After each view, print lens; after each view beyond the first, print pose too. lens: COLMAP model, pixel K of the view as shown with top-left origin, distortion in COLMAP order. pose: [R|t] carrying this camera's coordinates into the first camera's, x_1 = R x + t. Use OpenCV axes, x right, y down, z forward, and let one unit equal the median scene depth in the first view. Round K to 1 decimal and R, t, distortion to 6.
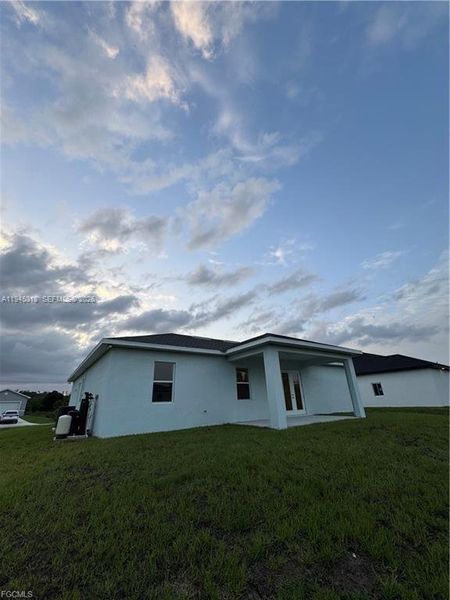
lens RADIAL K [[233.4, 0, 223.8], [0, 233.4, 298.2], [0, 0, 1]] dist [-0.001448, 0.000021]
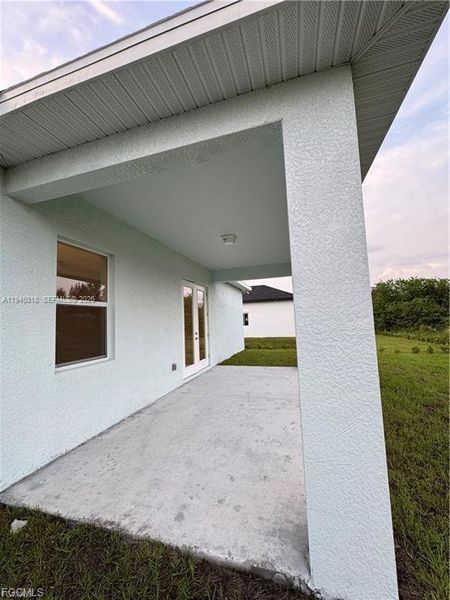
lens RADIAL K [[240.0, 0, 225.6], [0, 240.0, 299.5], [0, 0, 1]] dist [0.000402, 0.000197]
pose [[0.784242, 0.060075, 0.617540, 0.005544], [-0.244243, 0.944832, 0.218260, 0.035252], [-0.570359, -0.321998, 0.755650, 0.095370]]
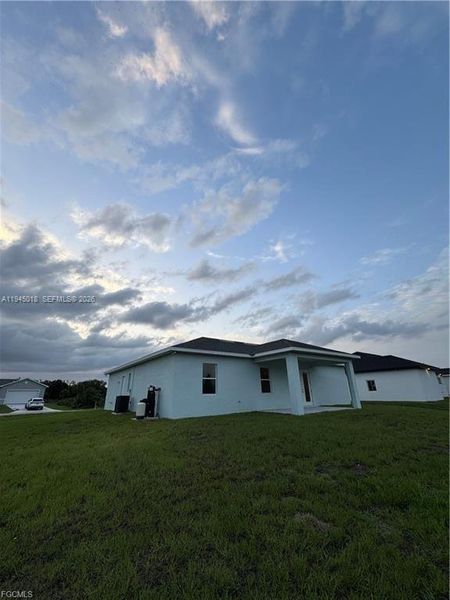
lens RADIAL K [[233.4, 0, 218.4], [0, 233.4, 300.2], [0, 0, 1]] dist [0.001163, -0.000001]
pose [[0.999878, 0.013939, -0.007090, -0.022562], [-0.013635, 0.999051, 0.041365, -0.015880], [0.007660, -0.041264, 0.999119, -0.033640]]
